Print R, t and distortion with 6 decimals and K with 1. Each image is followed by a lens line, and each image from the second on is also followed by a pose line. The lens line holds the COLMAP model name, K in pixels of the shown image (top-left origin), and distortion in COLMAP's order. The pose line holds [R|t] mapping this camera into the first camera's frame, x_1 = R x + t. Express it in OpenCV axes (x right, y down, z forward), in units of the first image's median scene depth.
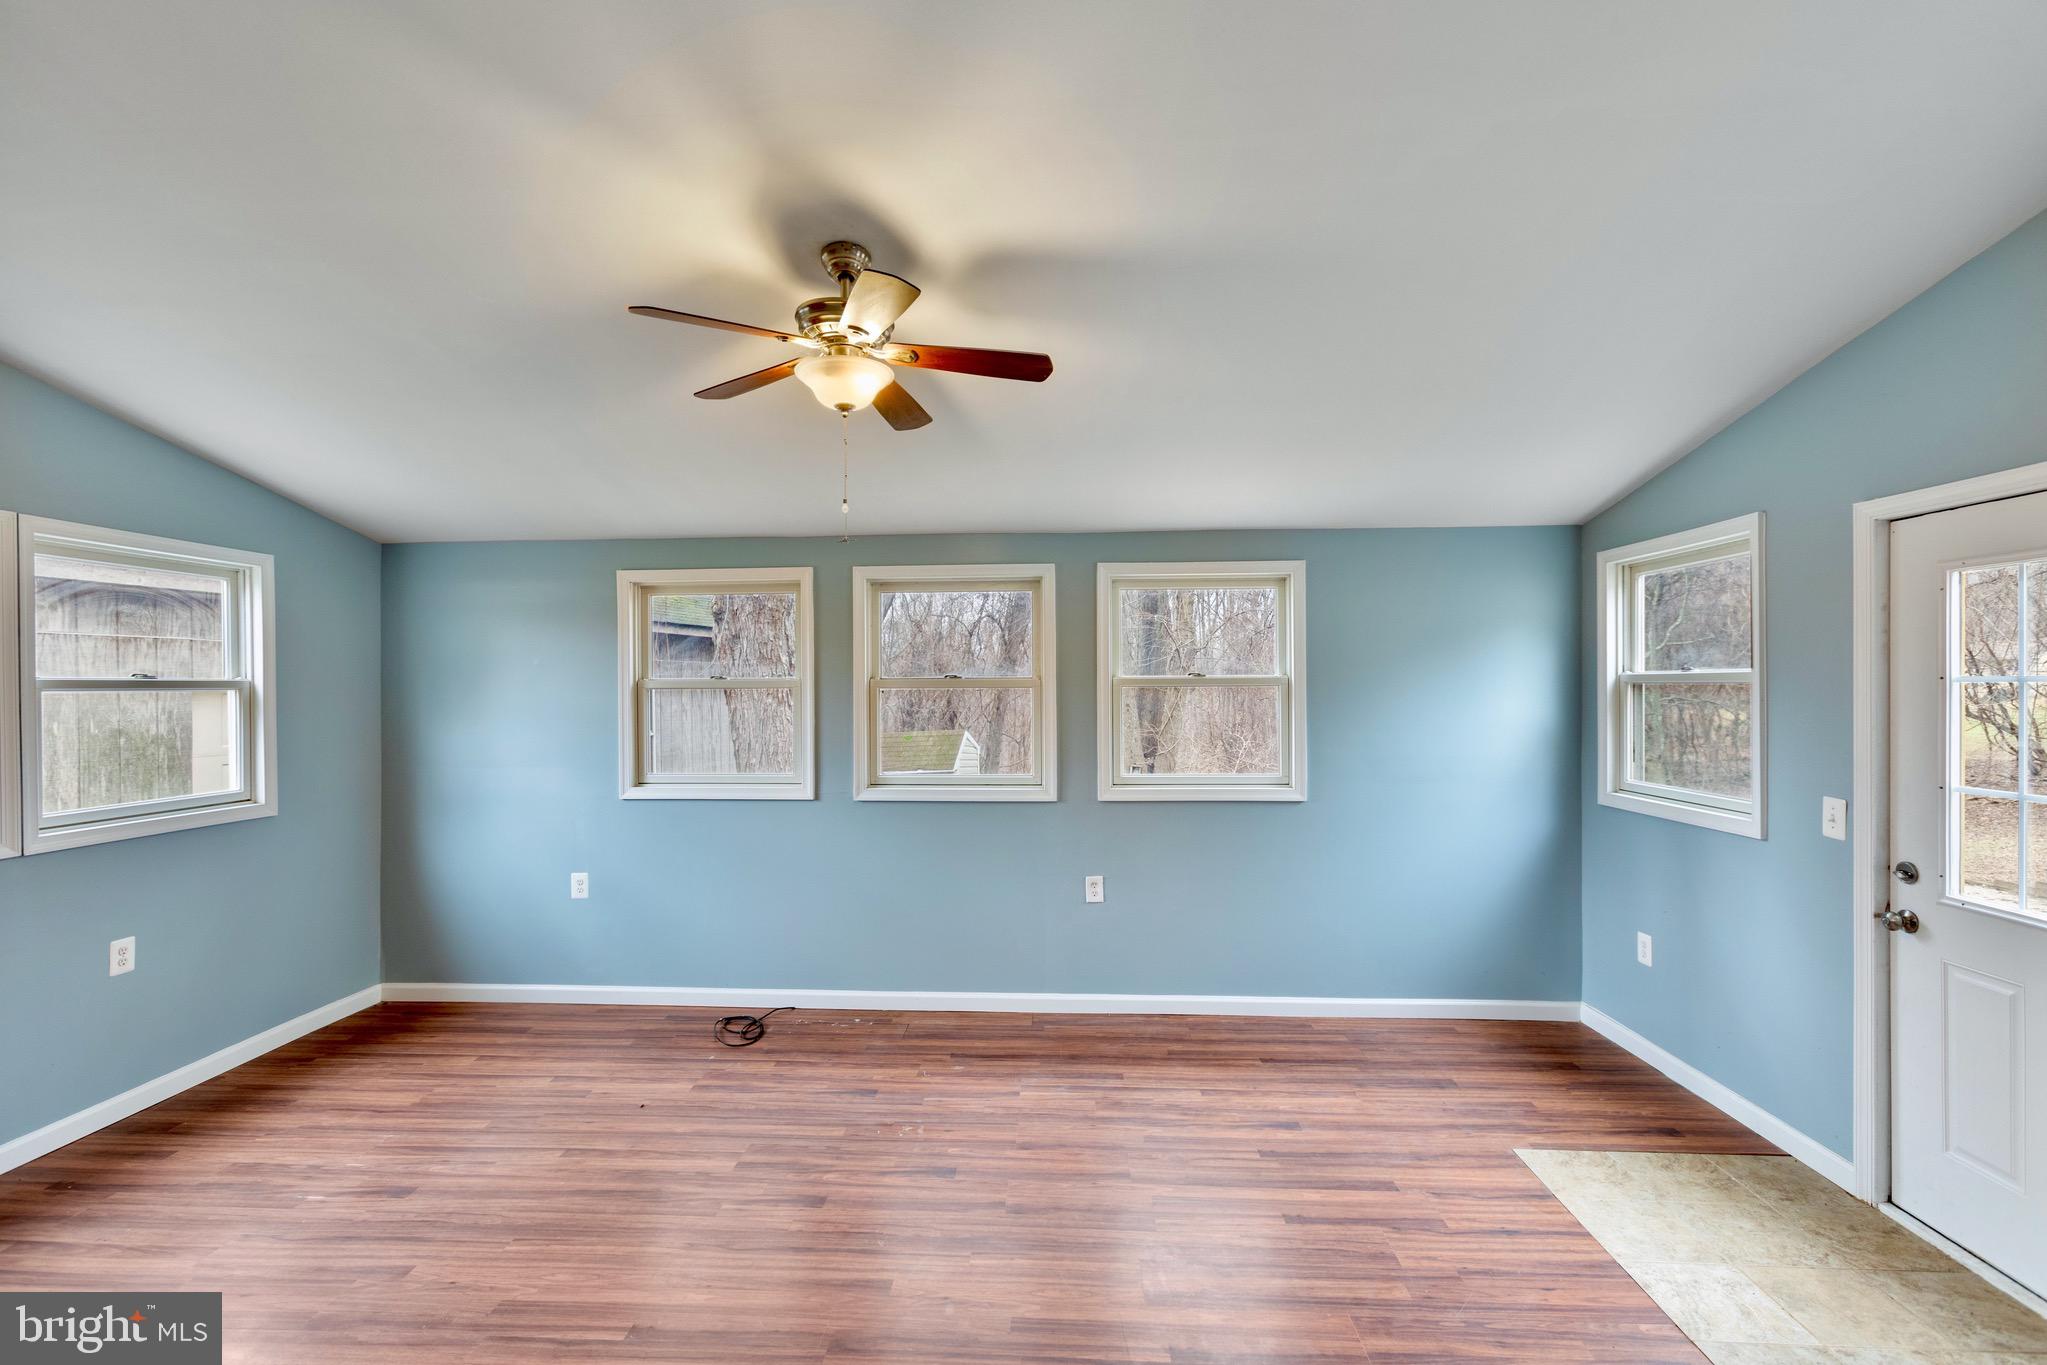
lens RADIAL K [[927.0, 0, 1020.7], [0, 927.0, 696.2], [0, 0, 1]] dist [-0.025685, 0.024359]
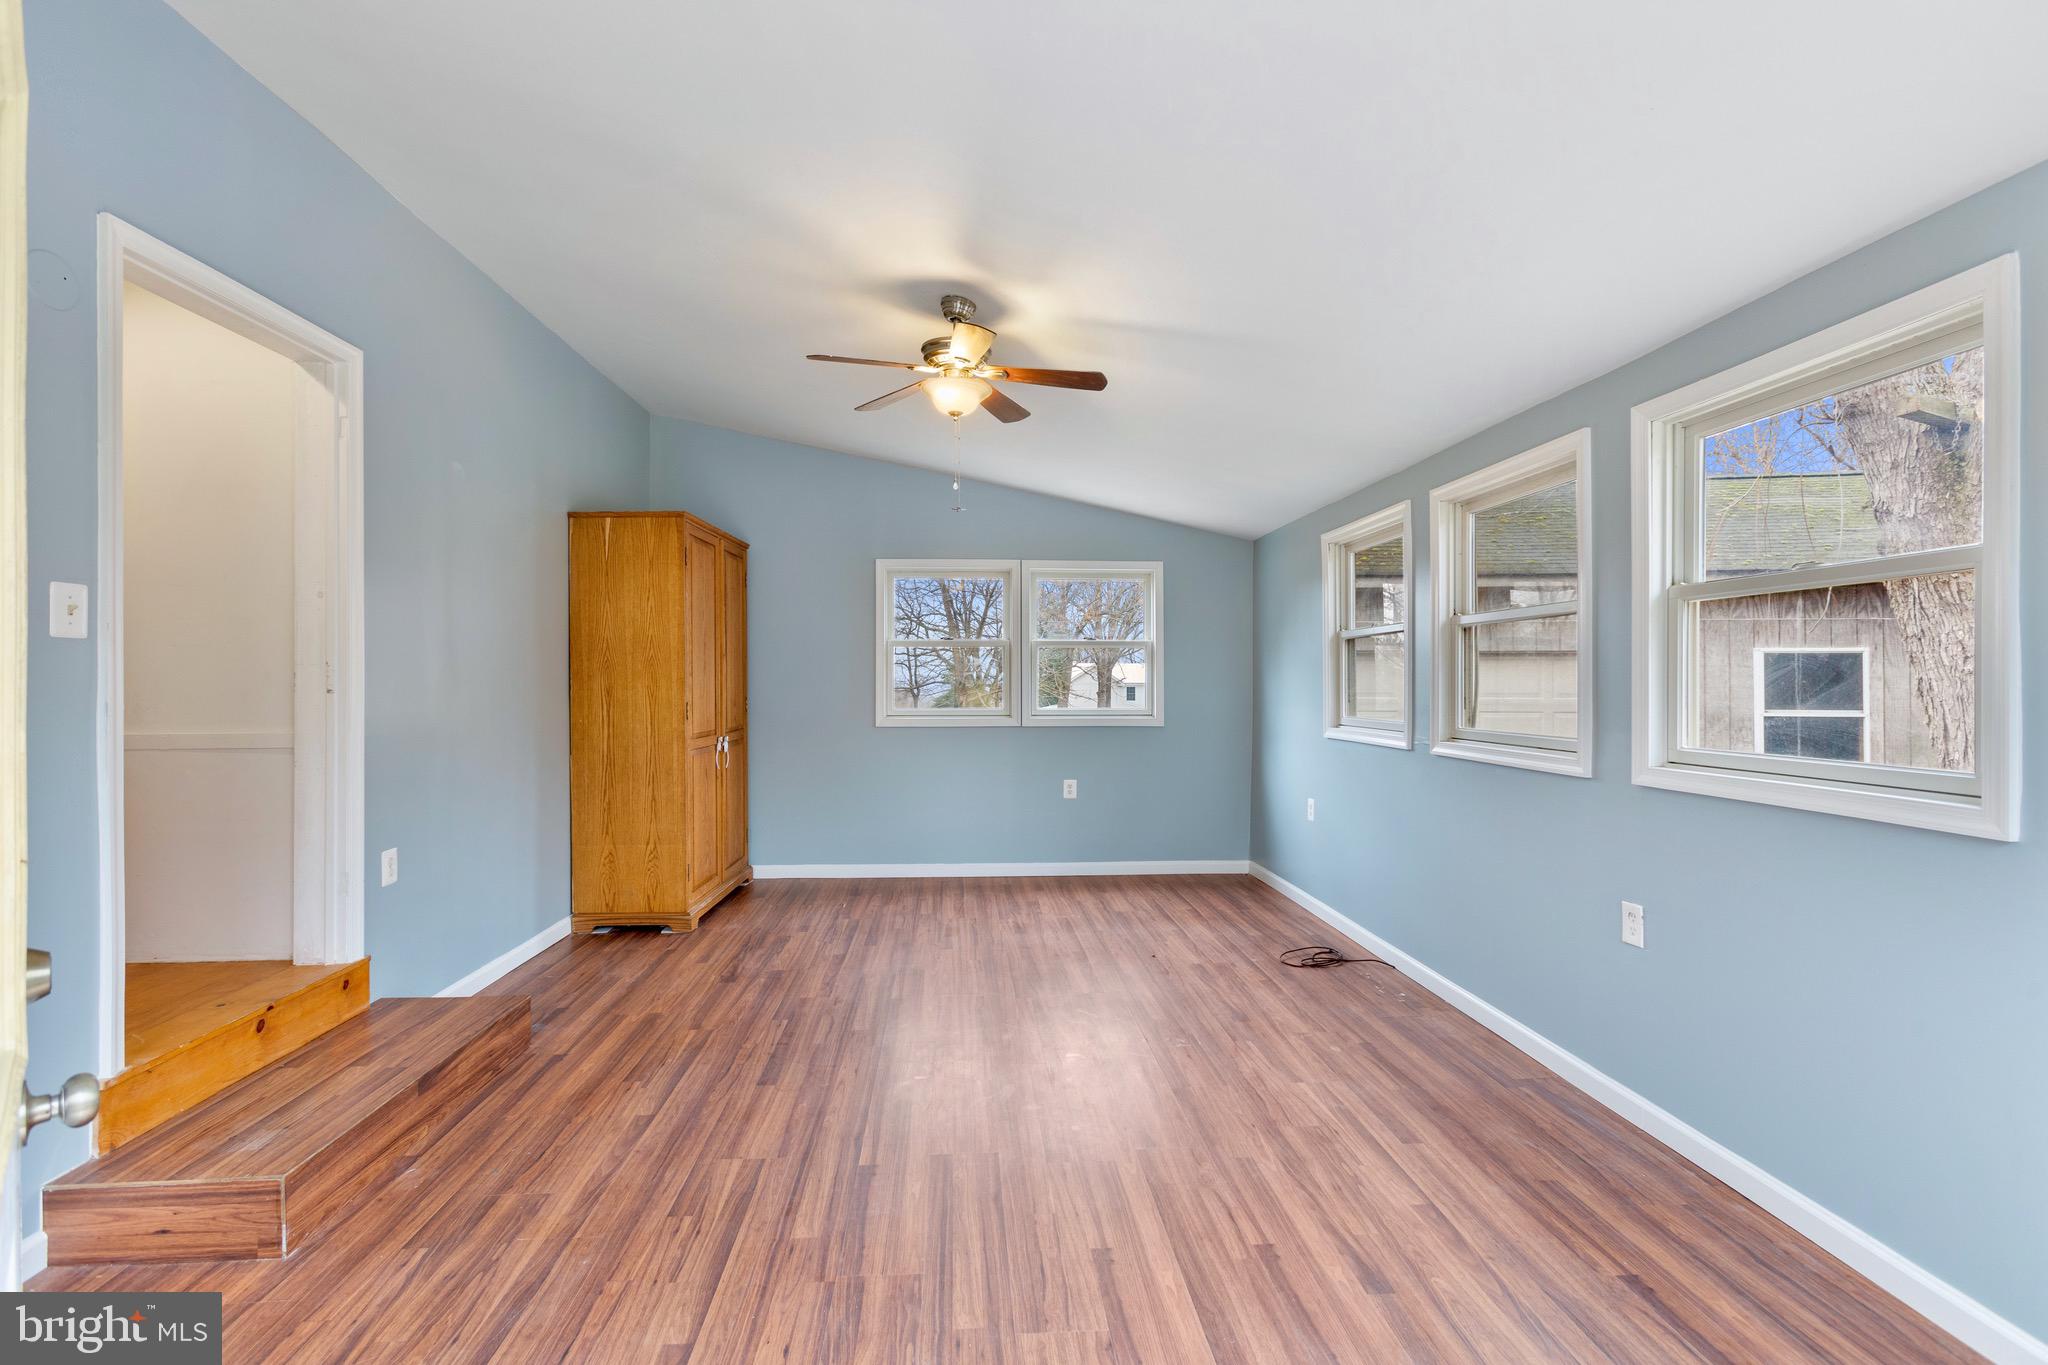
lens RADIAL K [[918.3, 0, 1013.8], [0, 918.3, 686.4], [0, 0, 1]] dist [-0.016823, 0.017731]
pose [[0.115363, 0.009701, -0.993276, 0.745821], [-0.005939, 0.999941, 0.009076, 0.049365], [0.993306, 0.004852, 0.115414, 0.581928]]
